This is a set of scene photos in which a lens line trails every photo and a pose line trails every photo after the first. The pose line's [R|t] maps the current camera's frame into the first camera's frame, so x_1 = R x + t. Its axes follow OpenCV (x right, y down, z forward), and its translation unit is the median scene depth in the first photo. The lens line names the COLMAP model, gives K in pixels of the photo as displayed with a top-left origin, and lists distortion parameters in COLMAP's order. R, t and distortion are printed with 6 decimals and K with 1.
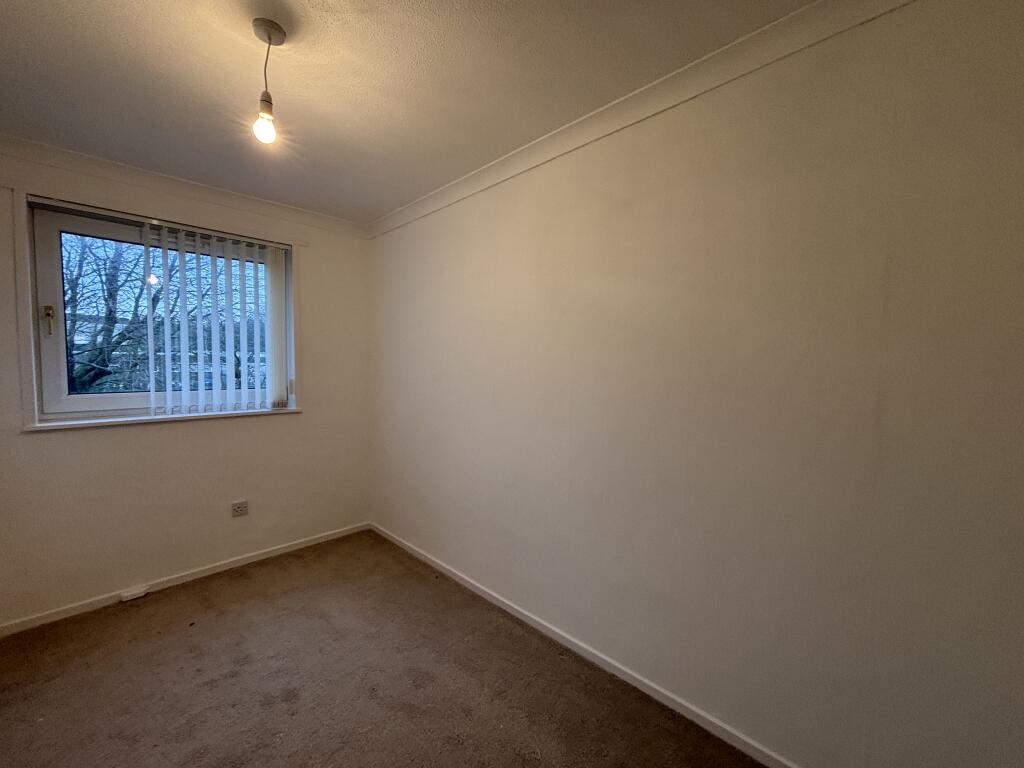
lens RADIAL K [[405.4, 0, 512.0], [0, 405.4, 384.0], [0, 0, 1]] dist [-0.002816, -0.000225]
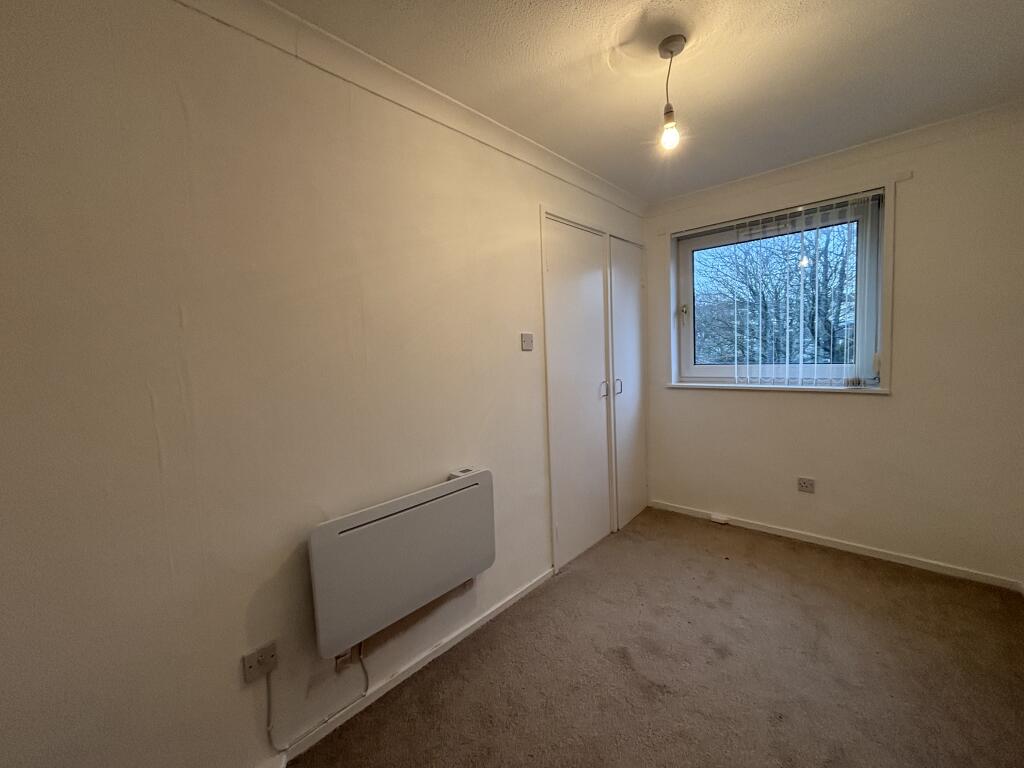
lens RADIAL K [[405.4, 0, 512.0], [0, 405.4, 384.0], [0, 0, 1]] dist [-0.002816, -0.000225]
pose [[0.041567, 0.074365, -0.996364, 0.323825], [-0.004576, 0.997230, 0.074239, -0.009849], [0.999125, 0.001474, 0.041792, 0.290095]]
